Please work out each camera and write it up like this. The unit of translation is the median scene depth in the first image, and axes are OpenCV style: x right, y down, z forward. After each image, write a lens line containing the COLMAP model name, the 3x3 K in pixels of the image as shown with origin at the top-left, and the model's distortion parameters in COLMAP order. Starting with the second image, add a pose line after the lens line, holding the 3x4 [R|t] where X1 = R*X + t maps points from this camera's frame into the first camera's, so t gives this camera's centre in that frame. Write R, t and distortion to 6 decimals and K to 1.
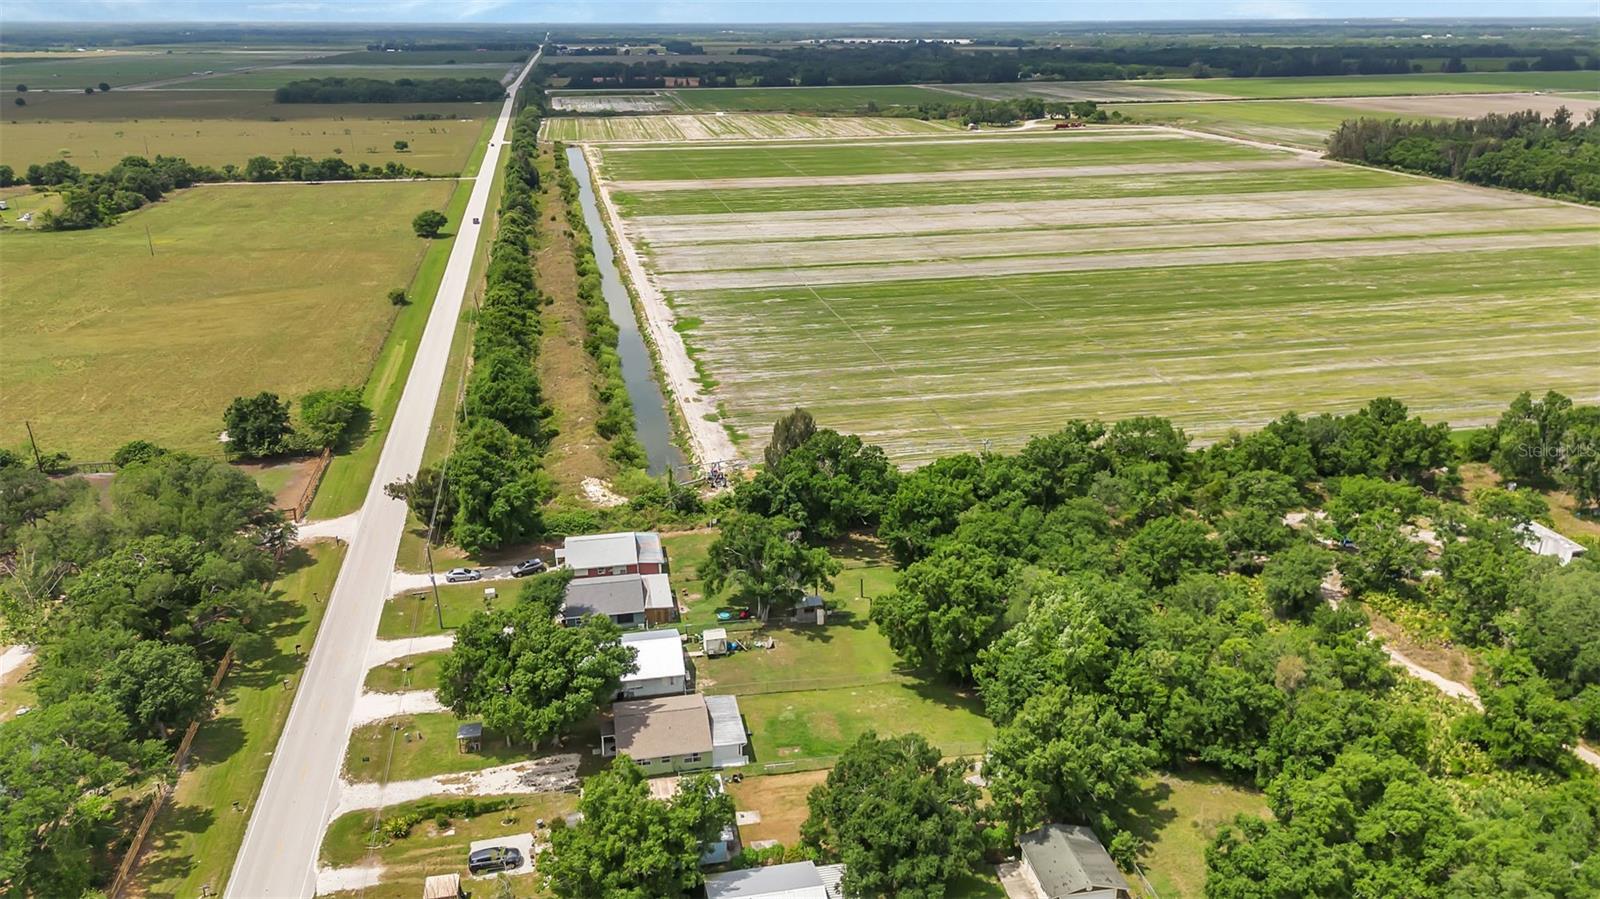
lens RADIAL K [[1176.4, 0, 800.9], [0, 1176.4, 450.8], [0, 0, 1]] dist [0.069703, -0.063718]
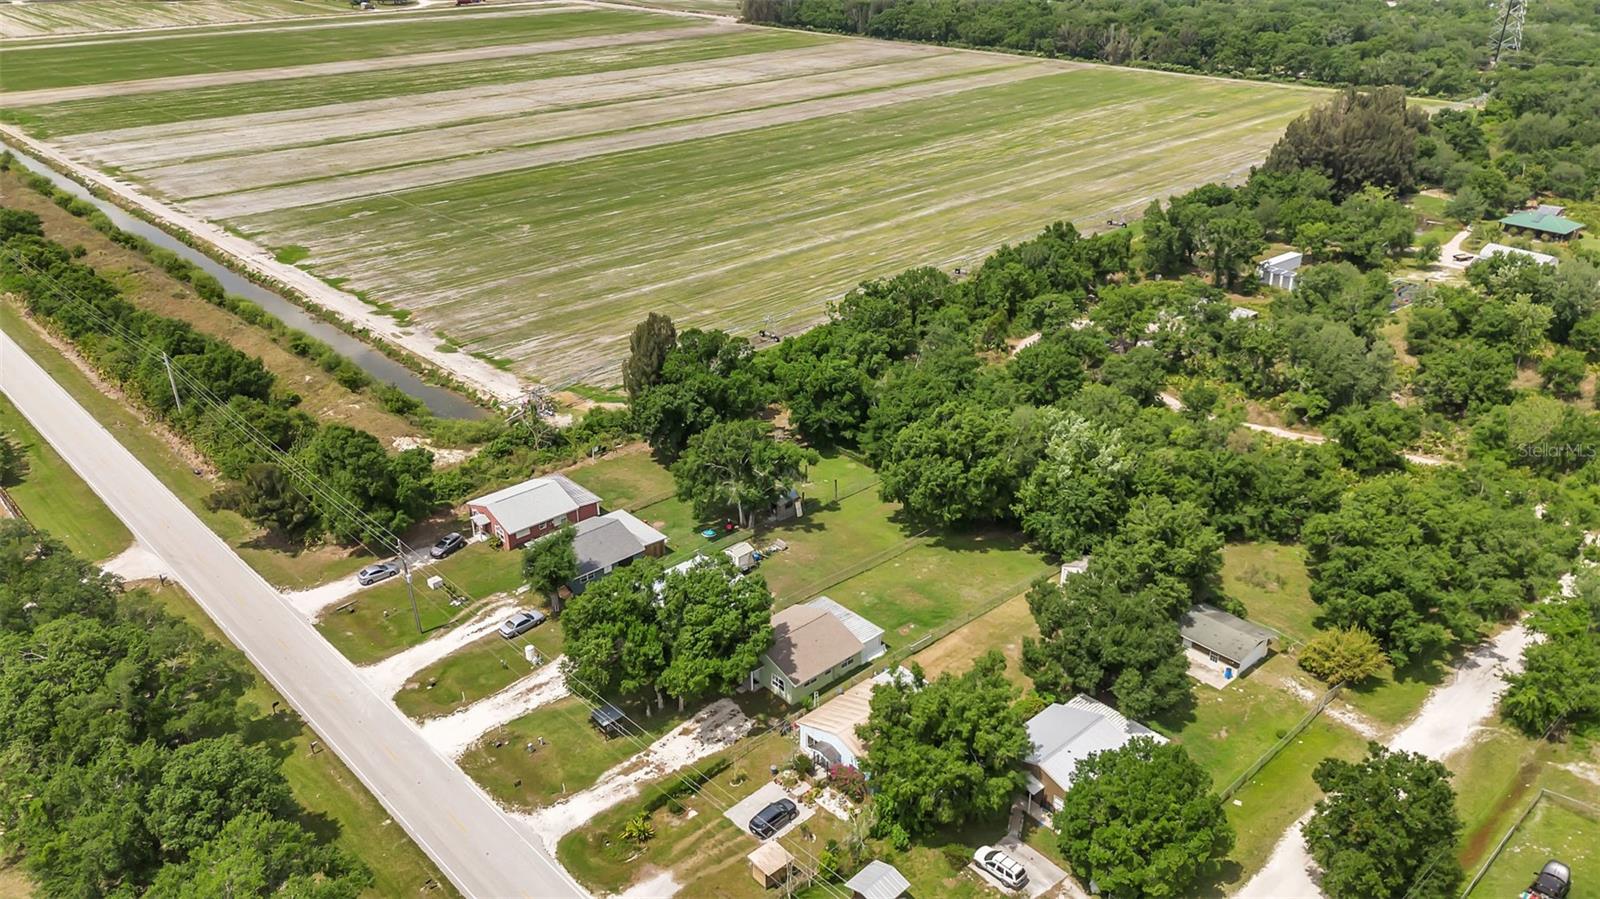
lens RADIAL K [[1176.4, 0, 800.9], [0, 1176.4, 450.8], [0, 0, 1]] dist [0.069703, -0.063718]
pose [[0.851647, -0.227834, 0.472005, -0.288512], [0.182057, 0.973094, 0.141218, -0.030898], [-0.491480, -0.034336, 0.870212, 0.086703]]
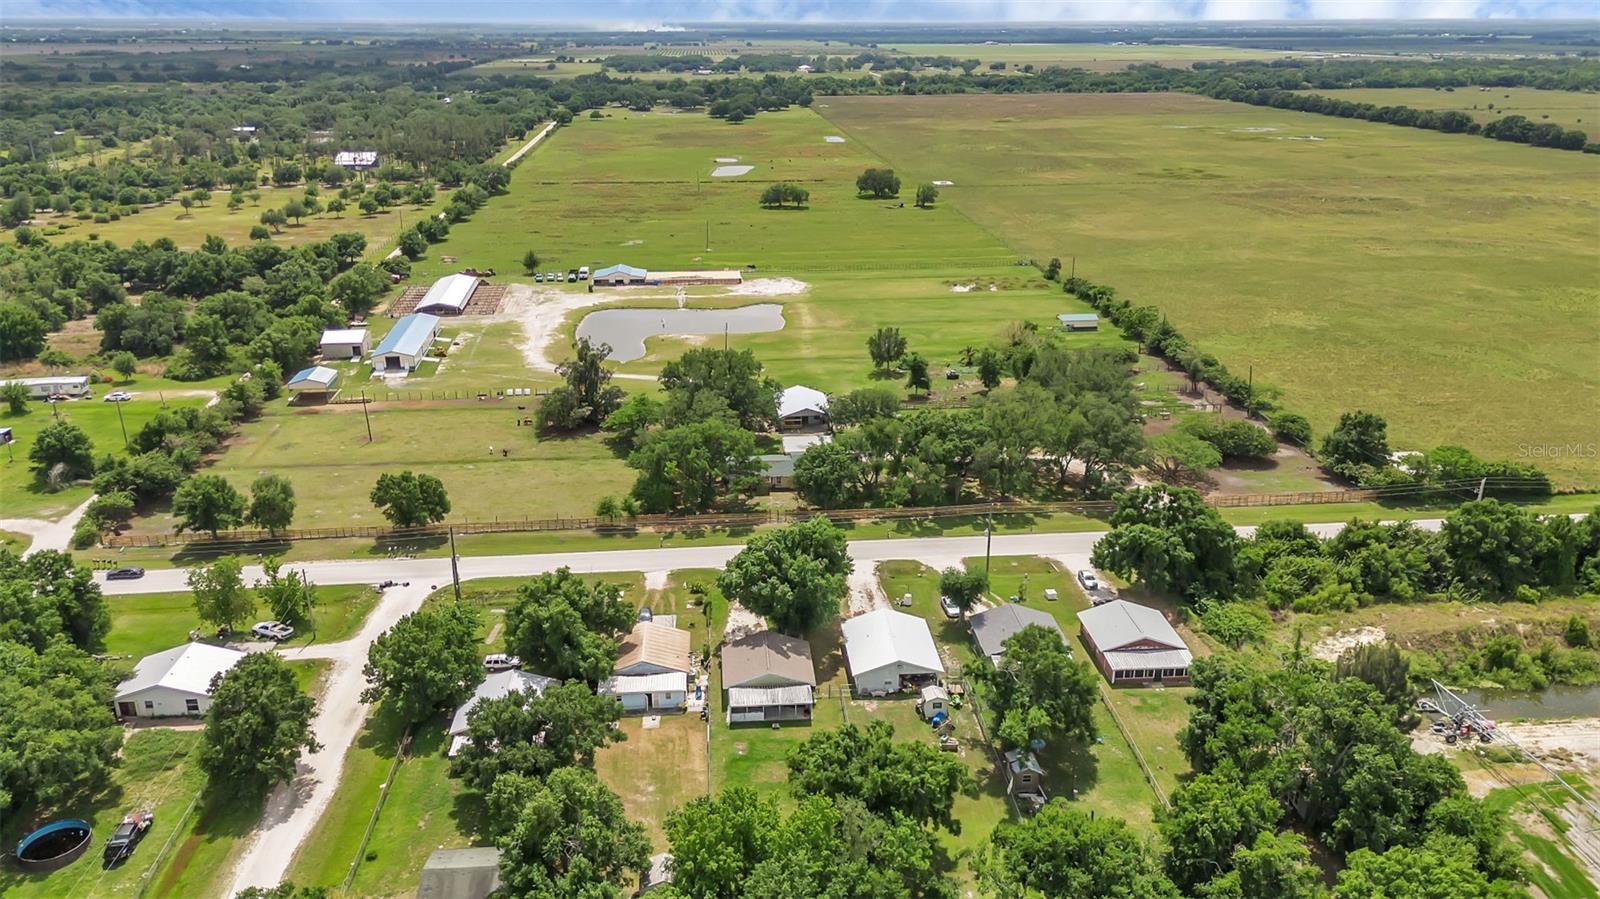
lens RADIAL K [[1176.4, 0, 800.9], [0, 1176.4, 450.8], [0, 0, 1]] dist [0.069703, -0.063718]
pose [[-0.113674, 0.343932, -0.932089, 0.458658], [-0.340282, 0.867949, 0.361764, -0.193194], [0.933427, 0.358296, 0.018371, 0.504815]]
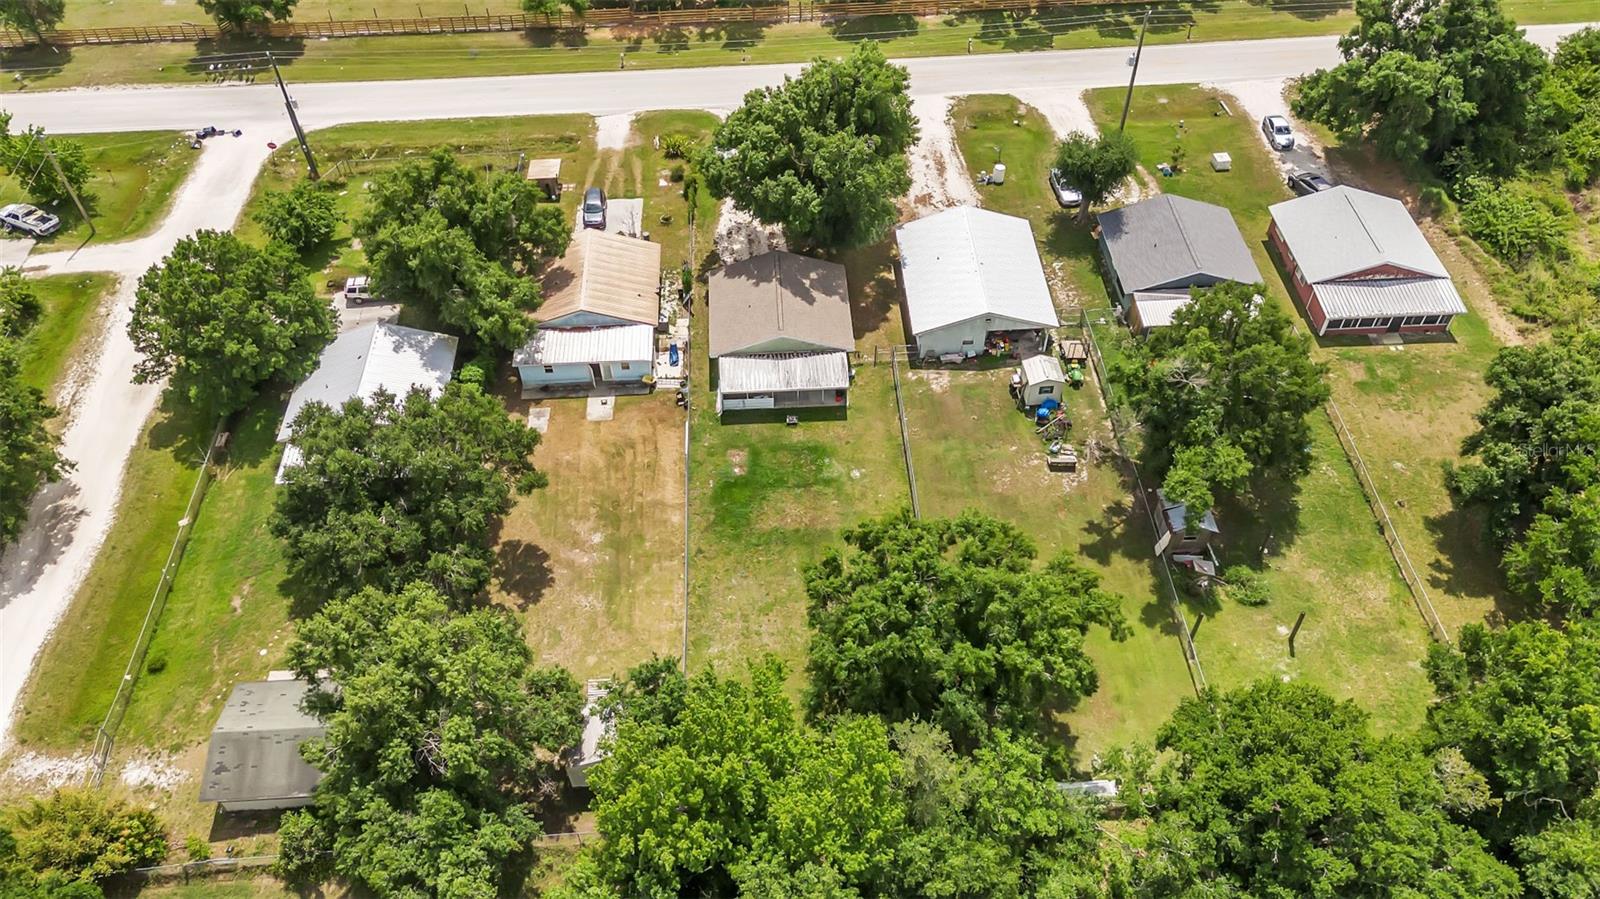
lens RADIAL K [[1176.4, 0, 800.9], [0, 1176.4, 450.8], [0, 0, 1]] dist [0.069703, -0.063718]
pose [[-0.137797, 0.737407, -0.661243, 0.223882], [-0.330662, 0.595060, 0.732507, -0.131008], [0.933635, 0.319585, 0.161835, 0.498063]]
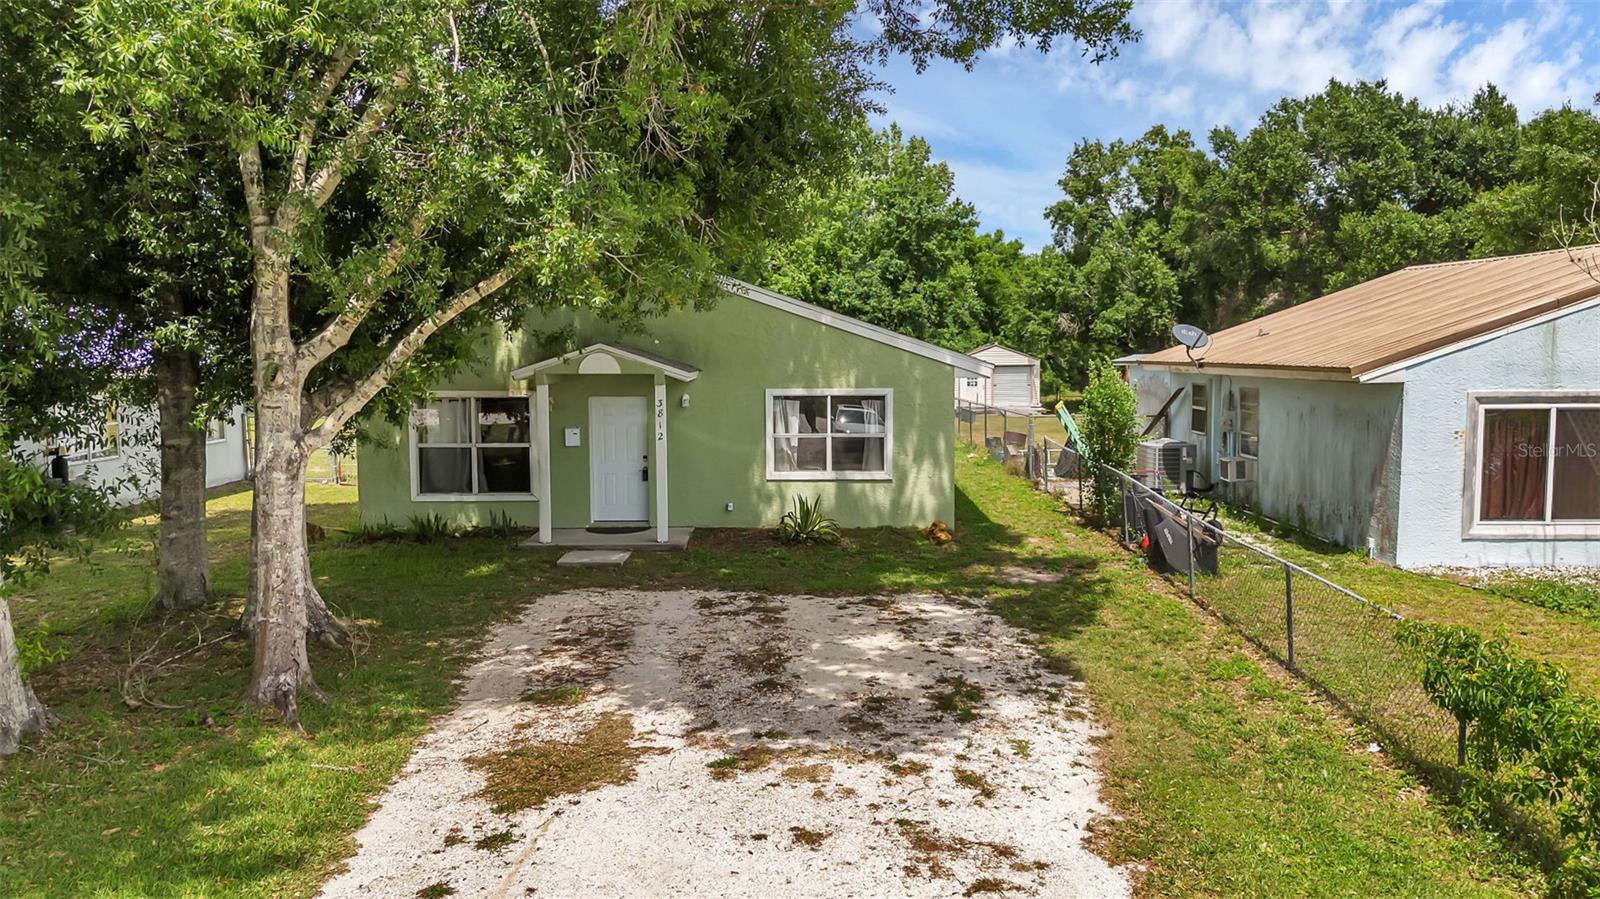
lens RADIAL K [[1176.4, 0, 800.9], [0, 1176.4, 450.8], [0, 0, 1]] dist [0.069703, -0.063718]
pose [[0.202077, -0.082627, 0.975878, -0.160703], [0.342095, 0.939625, 0.008719, 0.134674], [-0.917680, 0.332081, 0.218143, 0.510509]]
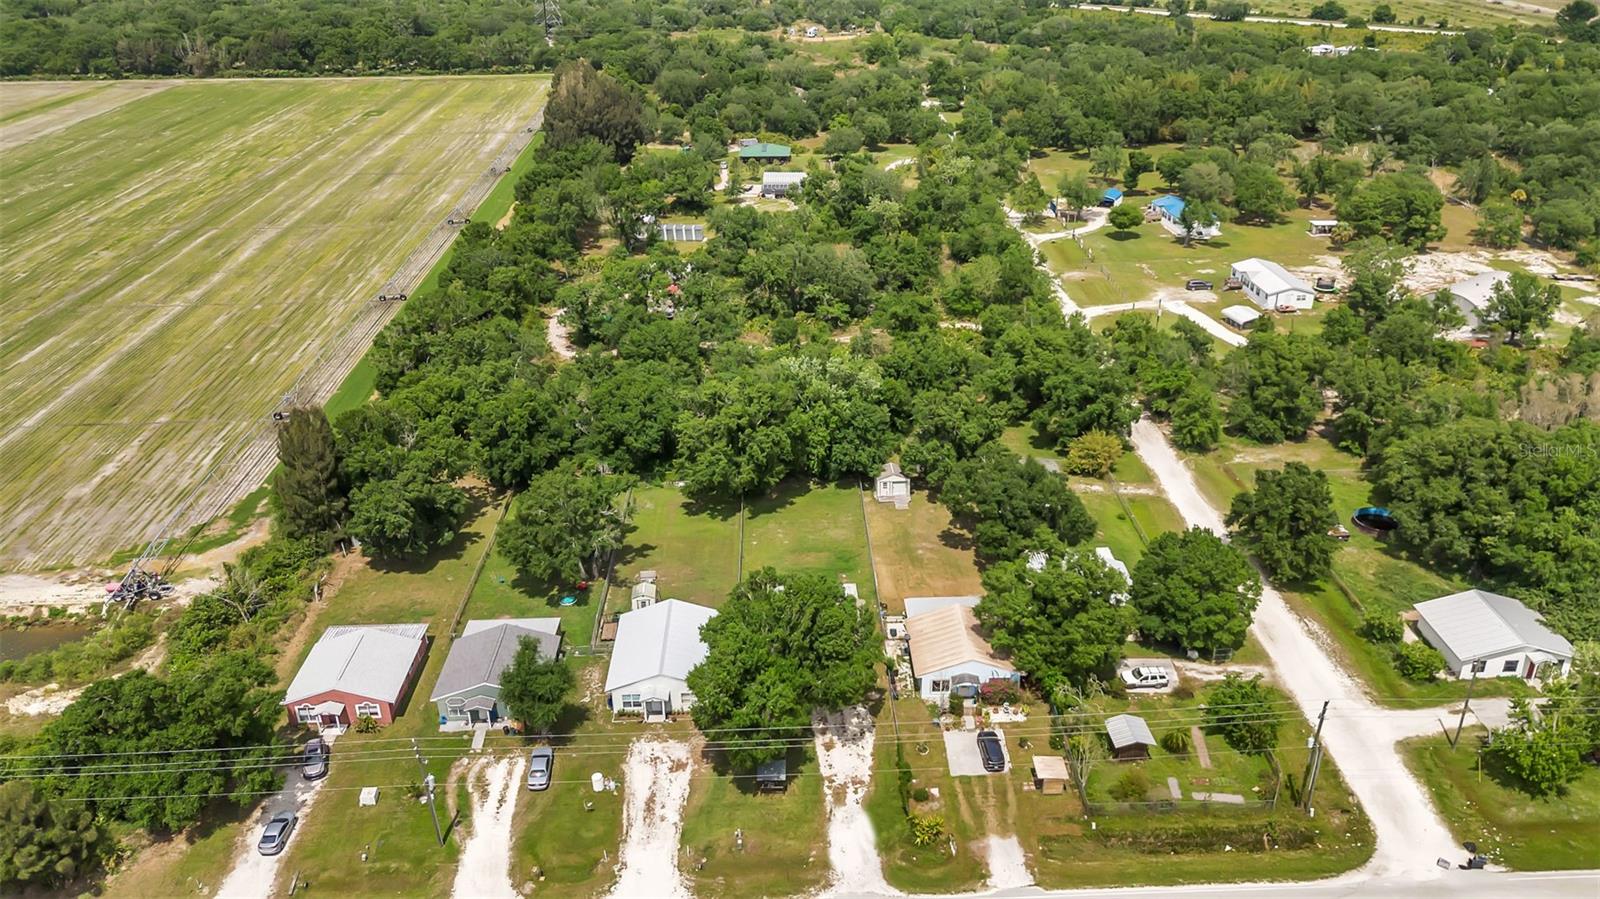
lens RADIAL K [[1176.4, 0, 800.9], [0, 1176.4, 450.8], [0, 0, 1]] dist [0.069703, -0.063718]
pose [[0.166650, -0.434715, 0.885014, -0.493408], [0.353377, 0.864275, 0.357986, -0.132603], [-0.920517, 0.253085, 0.297650, 0.369857]]
